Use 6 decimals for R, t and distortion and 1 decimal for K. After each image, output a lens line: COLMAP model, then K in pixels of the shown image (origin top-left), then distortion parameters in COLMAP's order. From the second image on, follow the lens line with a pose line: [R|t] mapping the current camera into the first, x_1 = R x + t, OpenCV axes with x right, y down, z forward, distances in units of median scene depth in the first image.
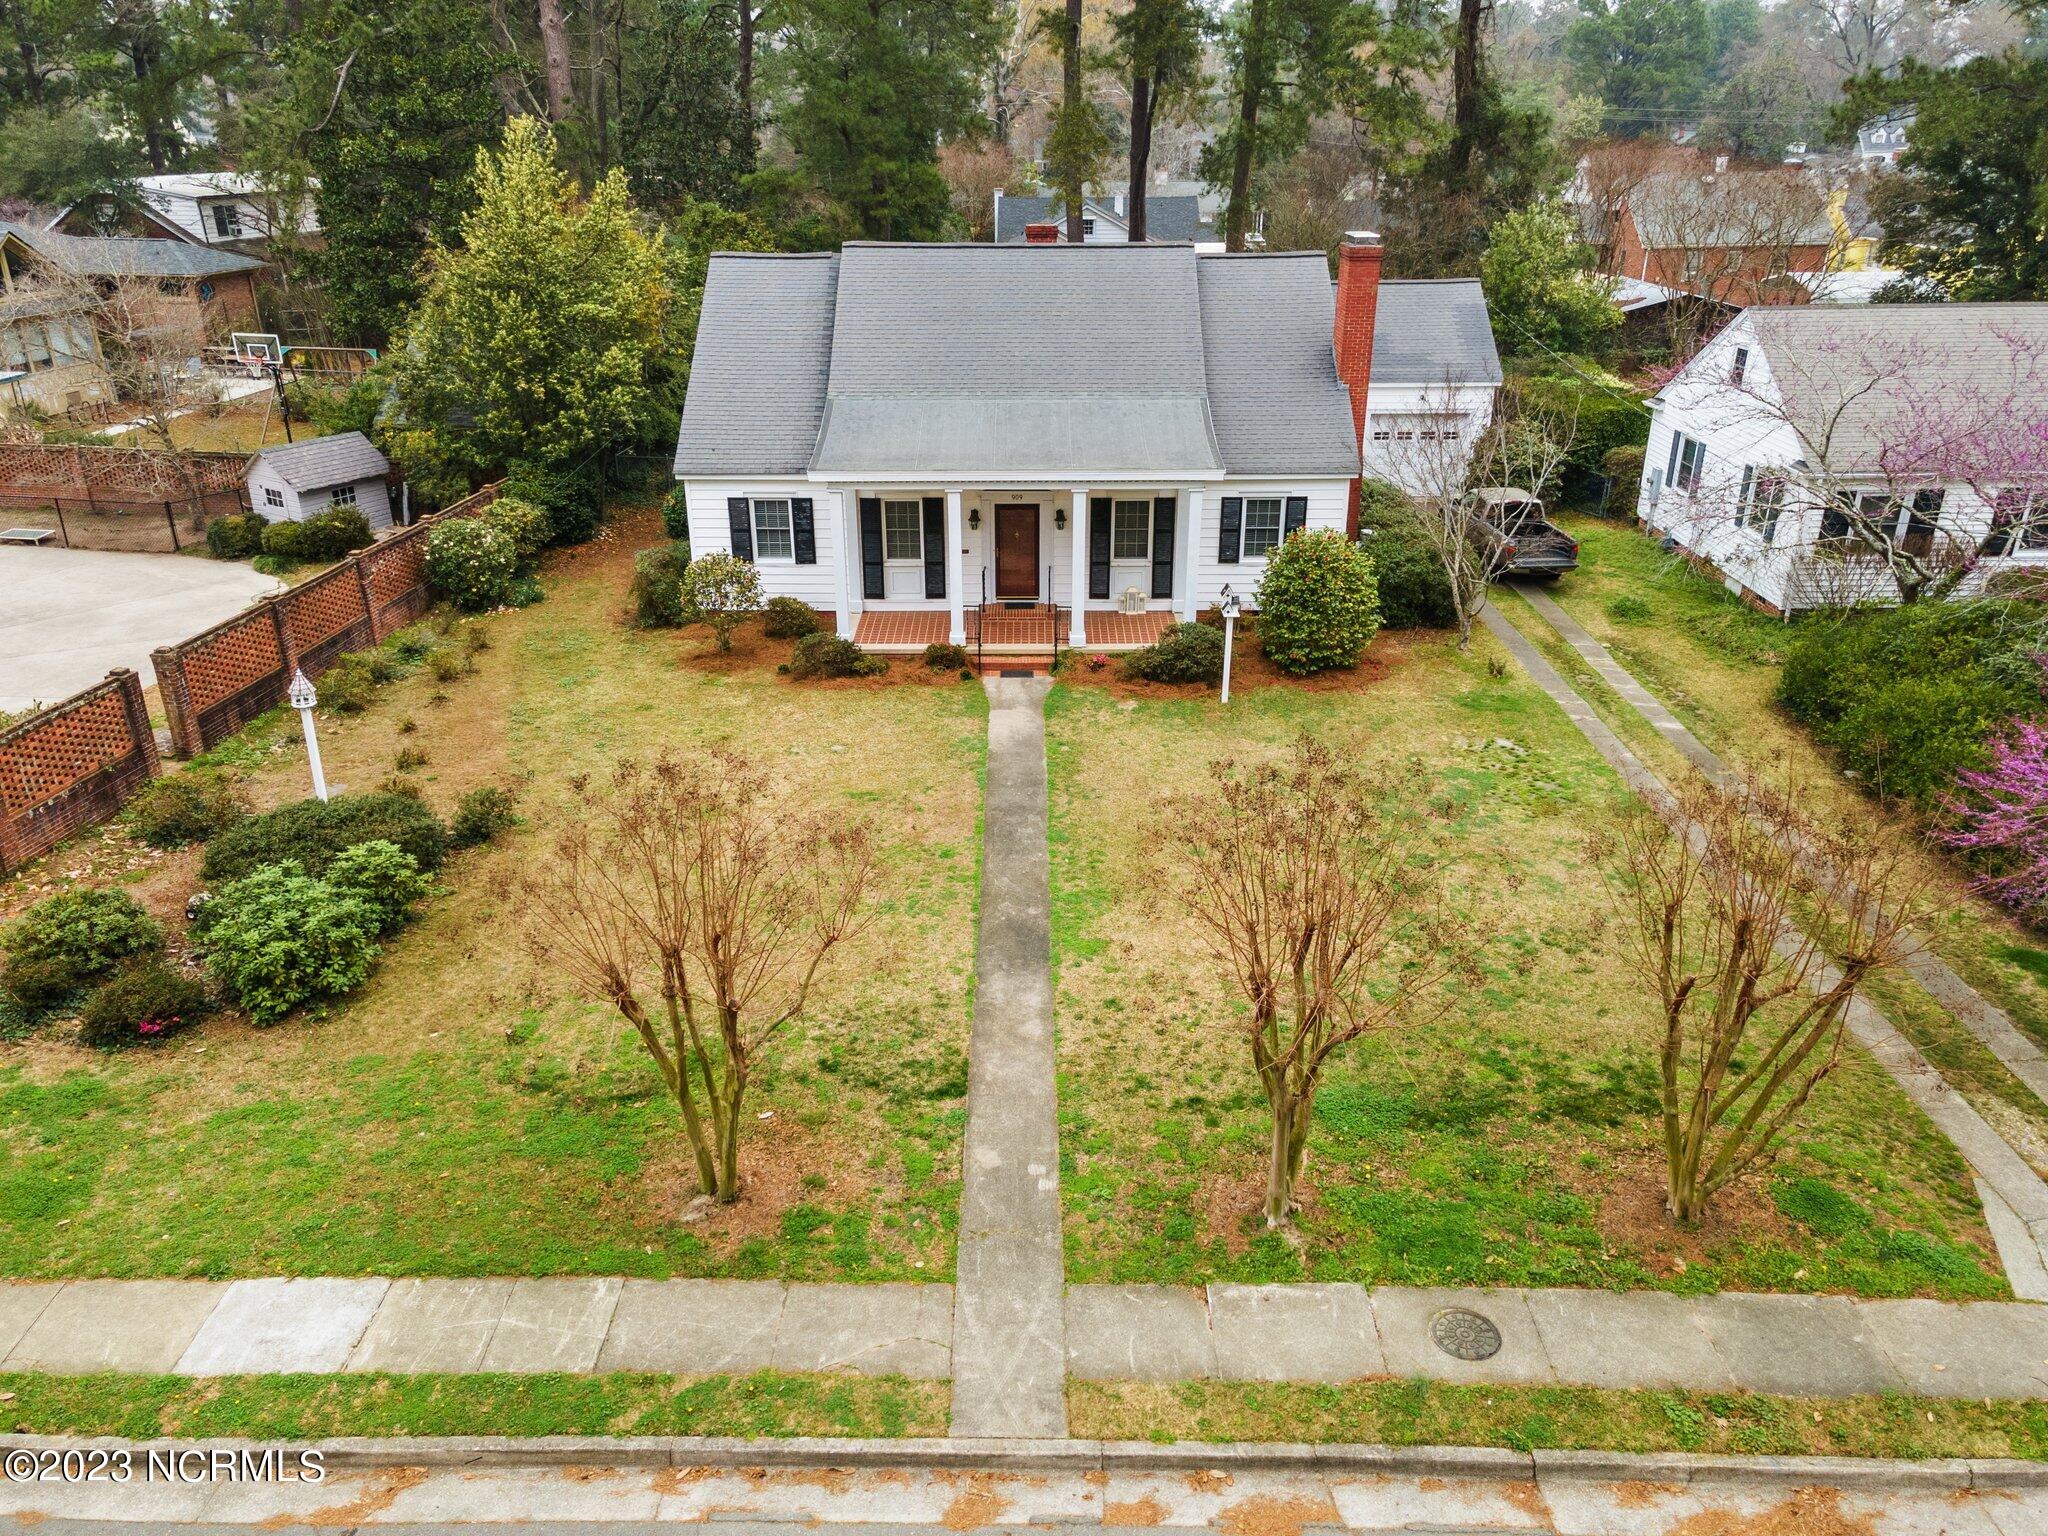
lens RADIAL K [[1484.6, 0, 1024.0], [0, 1484.6, 768.0], [0, 0, 1]] dist [0.043617, -0.001184]
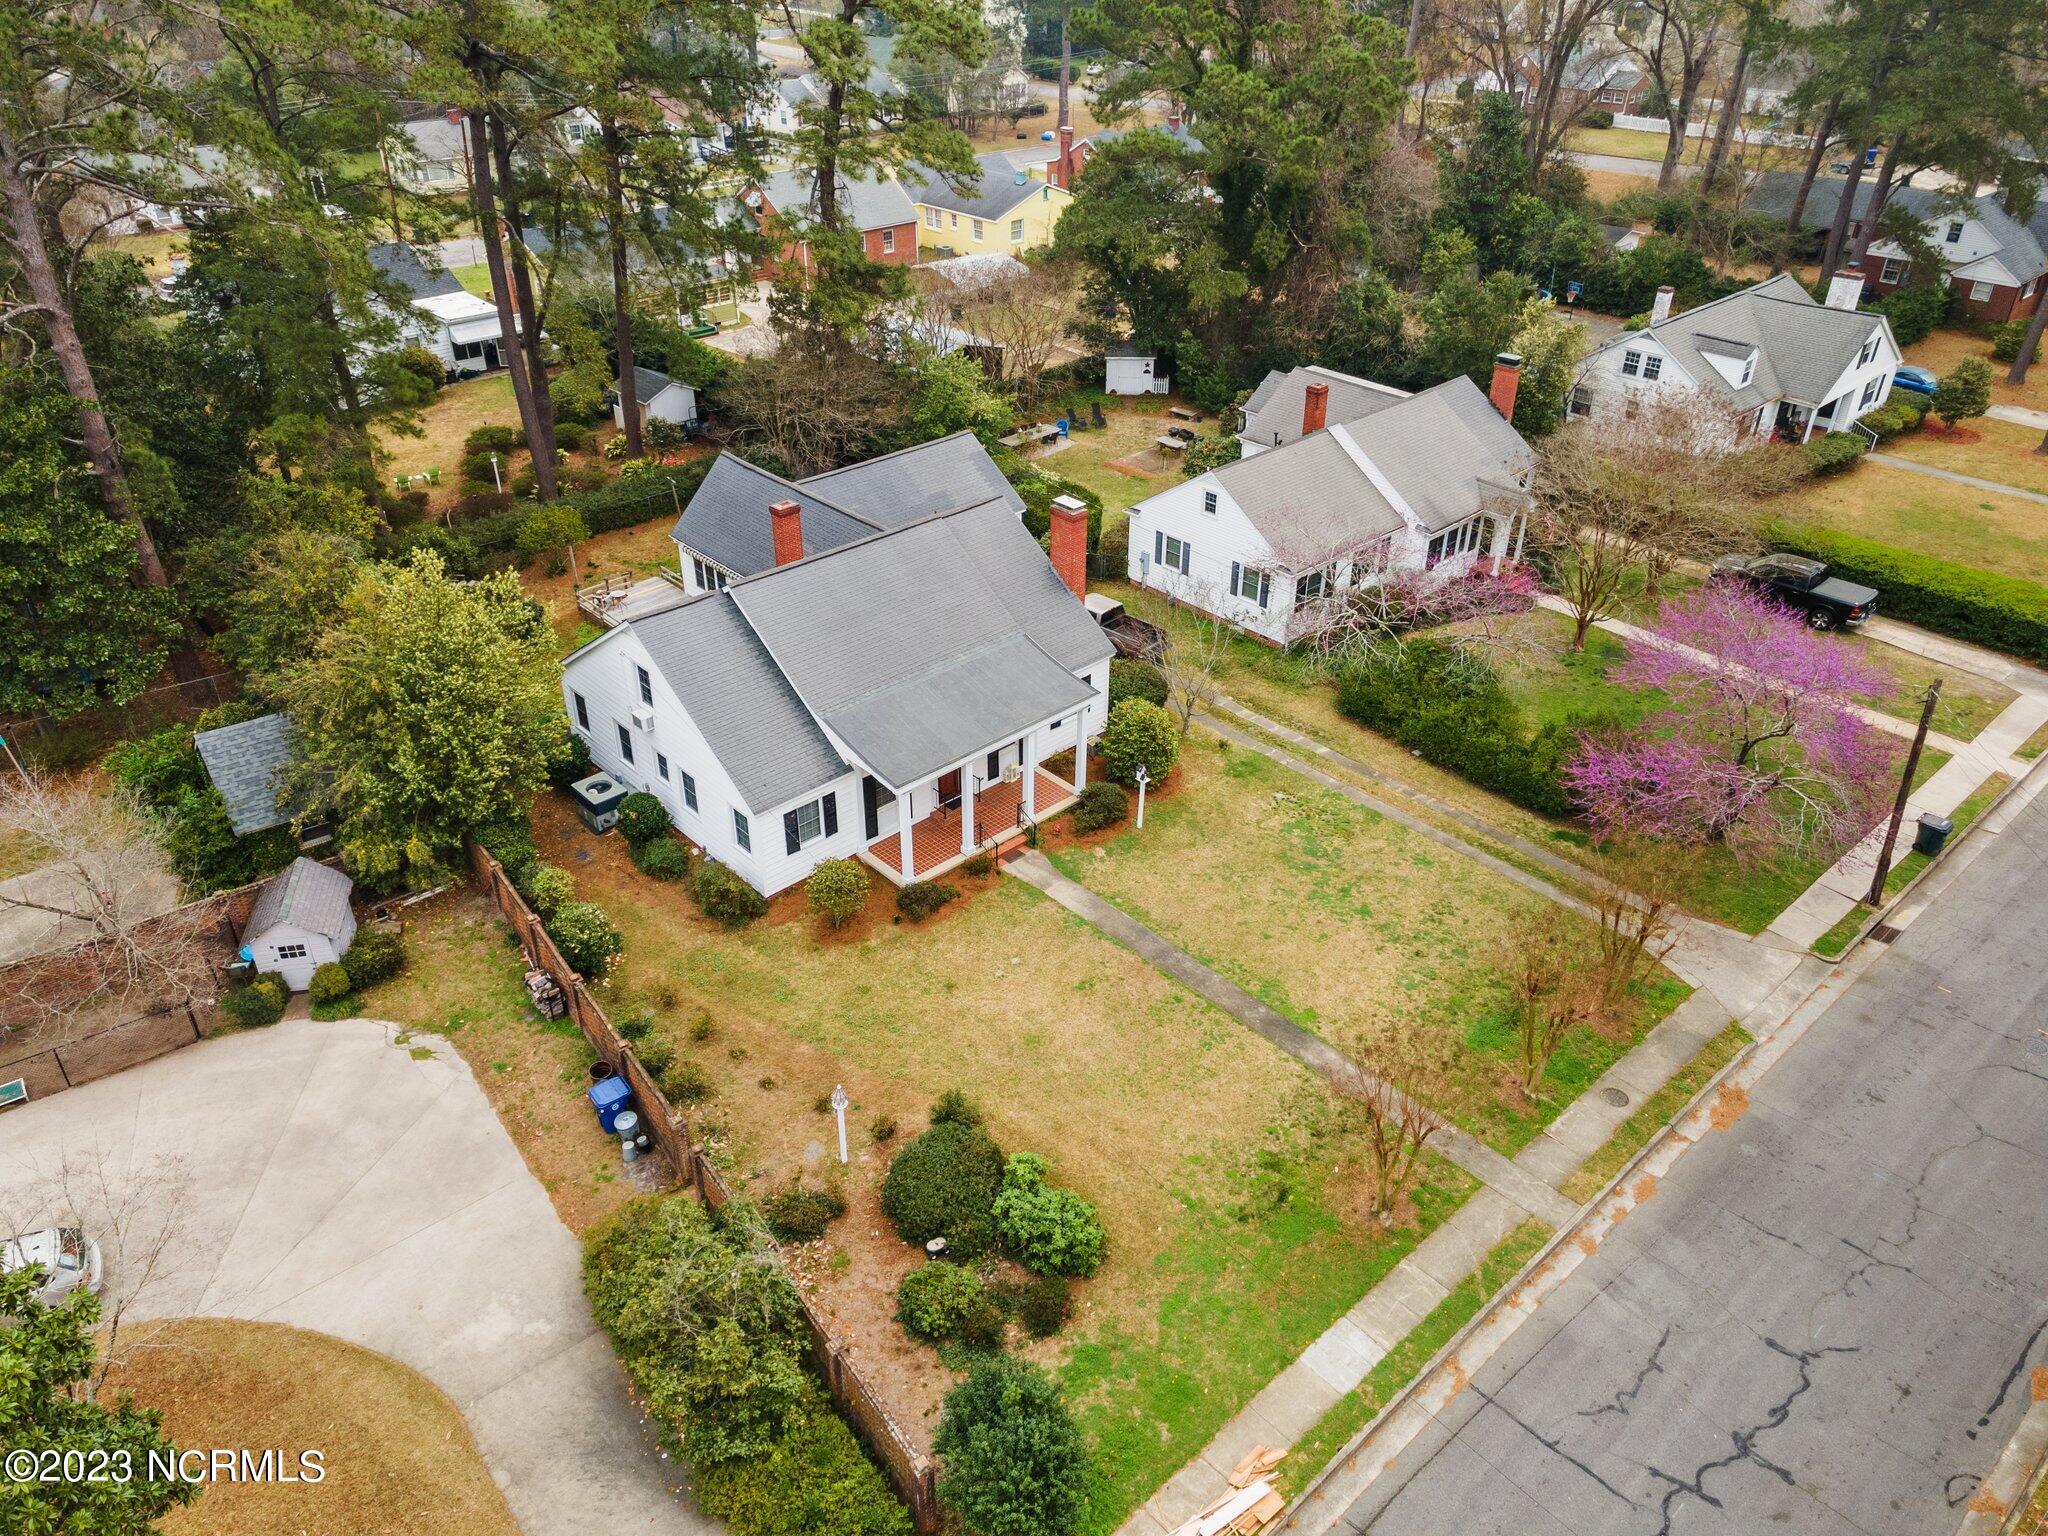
lens RADIAL K [[1484.6, 0, 1024.0], [0, 1484.6, 768.0], [0, 0, 1]] dist [0.043617, -0.001184]
pose [[0.732226, -0.360440, 0.577865, -1.064599], [0.271220, 0.932617, 0.238045, -0.640184], [-0.624728, -0.017574, 0.780645, -0.234461]]
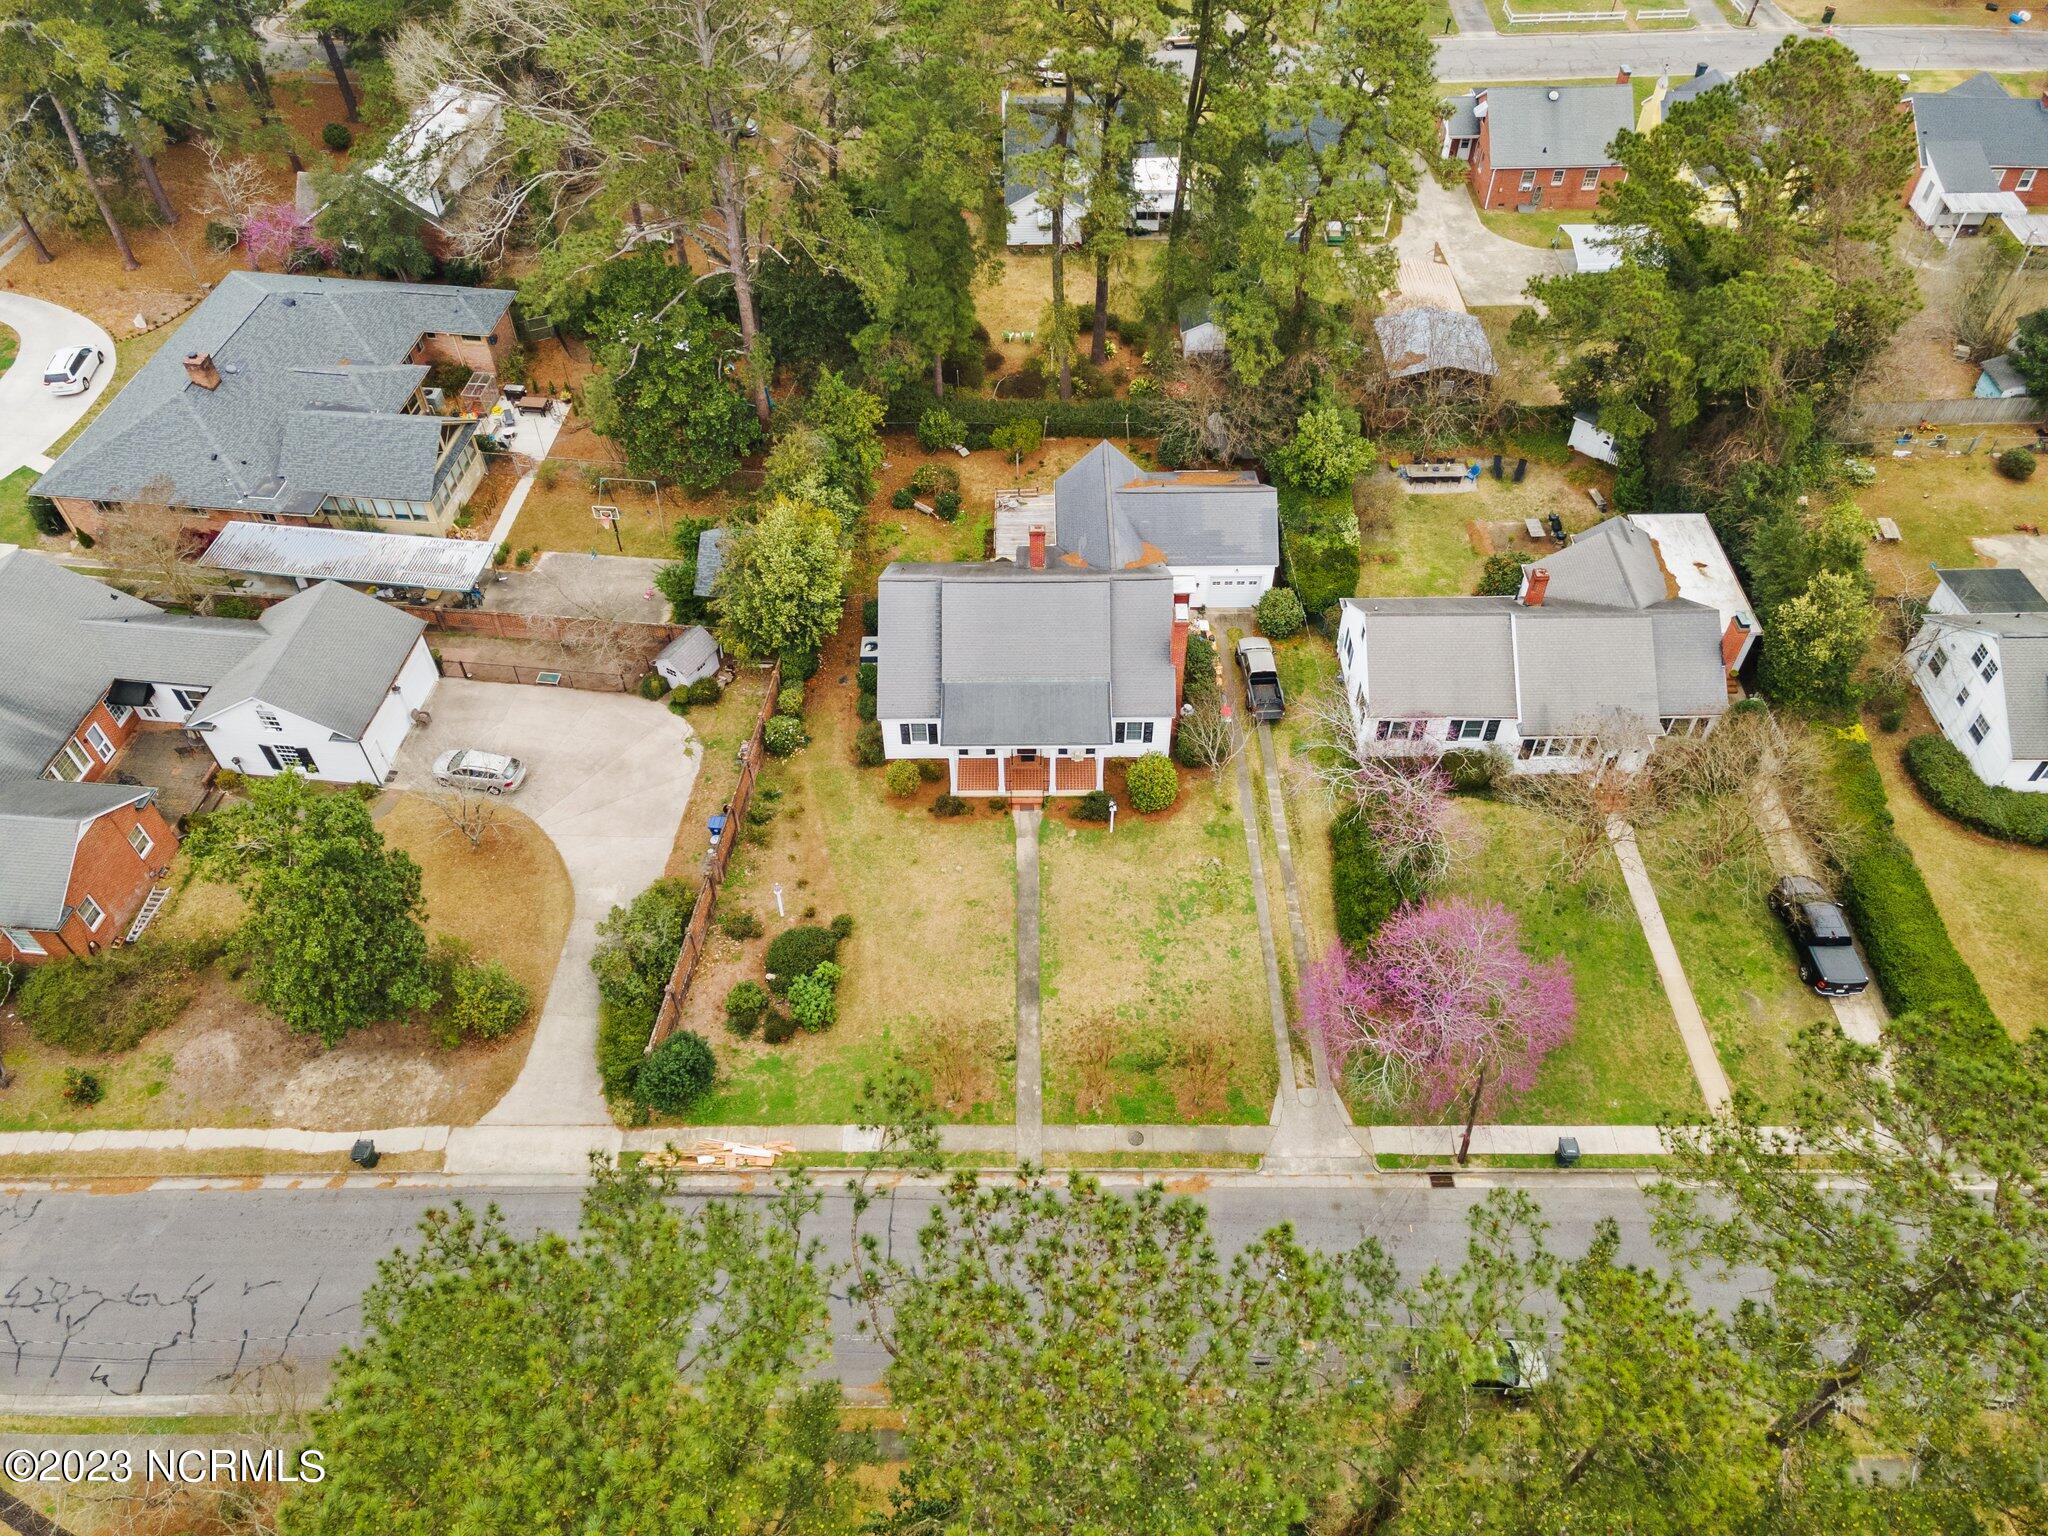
lens RADIAL K [[1484.6, 0, 1024.0], [0, 1484.6, 768.0], [0, 0, 1]] dist [0.043617, -0.001184]
pose [[0.999972, -0.006962, -0.002767, -0.003393], [0.007485, 0.911580, 0.411054, -1.406634], [-0.000339, -0.411063, 0.911607, -1.470806]]
